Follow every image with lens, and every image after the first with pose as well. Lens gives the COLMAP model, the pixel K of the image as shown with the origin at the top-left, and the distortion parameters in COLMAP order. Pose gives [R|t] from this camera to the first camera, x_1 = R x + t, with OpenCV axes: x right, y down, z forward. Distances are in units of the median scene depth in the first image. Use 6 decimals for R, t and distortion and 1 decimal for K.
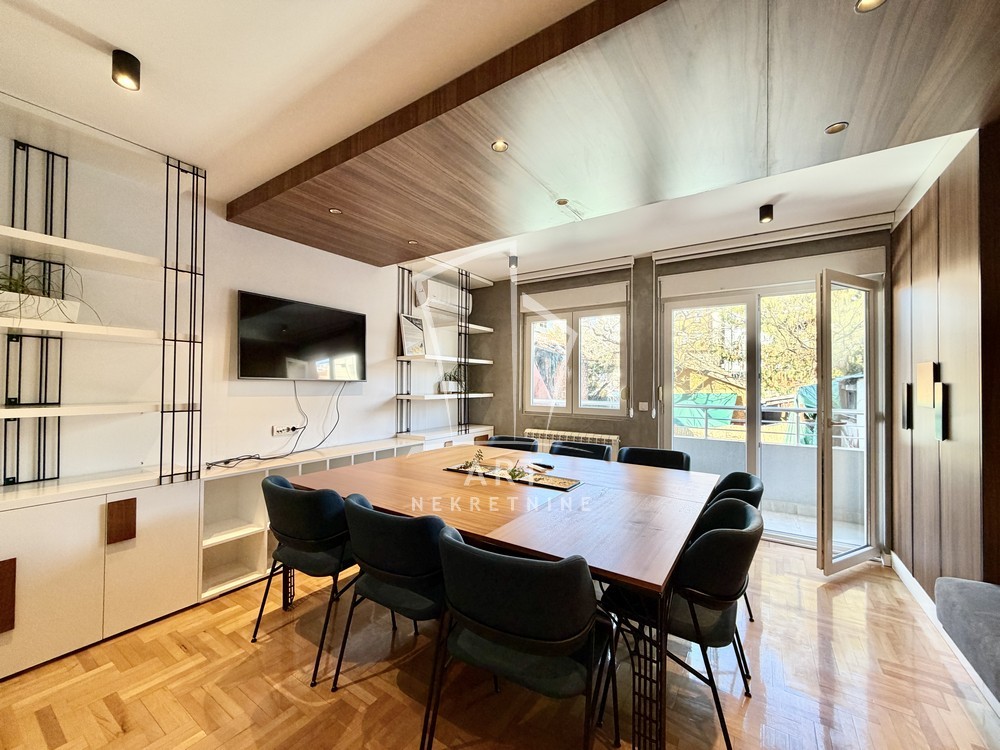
lens RADIAL K [[395.7, 0, 501.7], [0, 395.7, 378.3], [0, 0, 1]] dist [-0.003255, -0.000185]
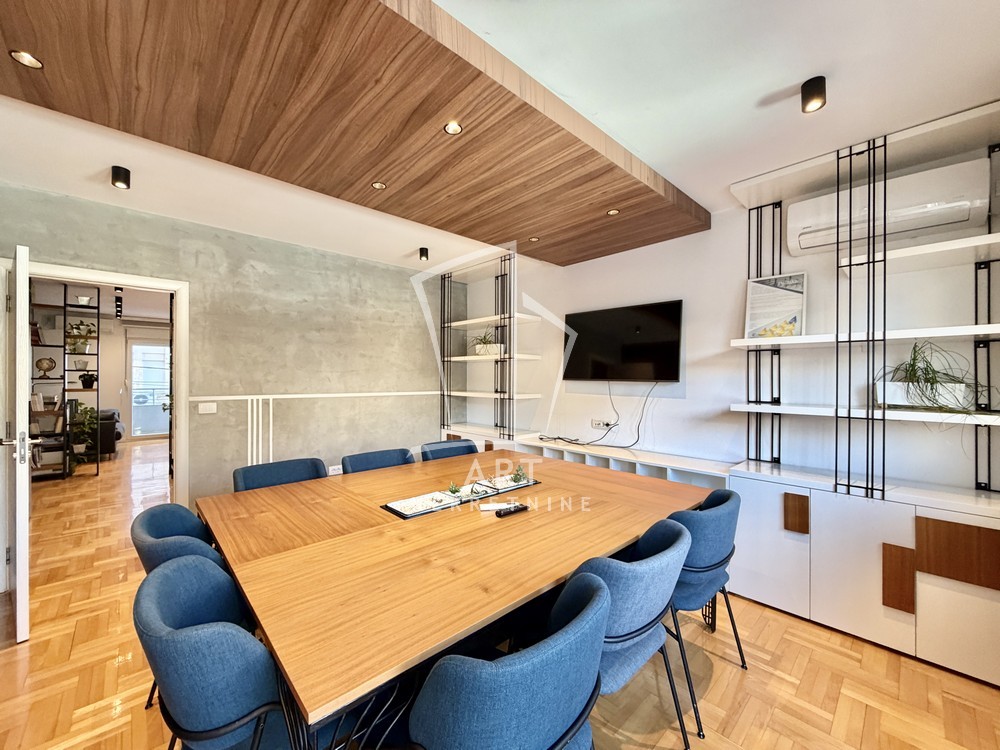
lens RADIAL K [[395.7, 0, 502.3], [0, 395.7, 376.6], [0, 0, 1]] dist [-0.003255, -0.000185]
pose [[-0.229388, -0.020442, -0.973120, 0.454579], [0.000208, 0.999778, -0.021051, 0.011844], [0.973335, -0.005031, -0.229333, 0.708565]]
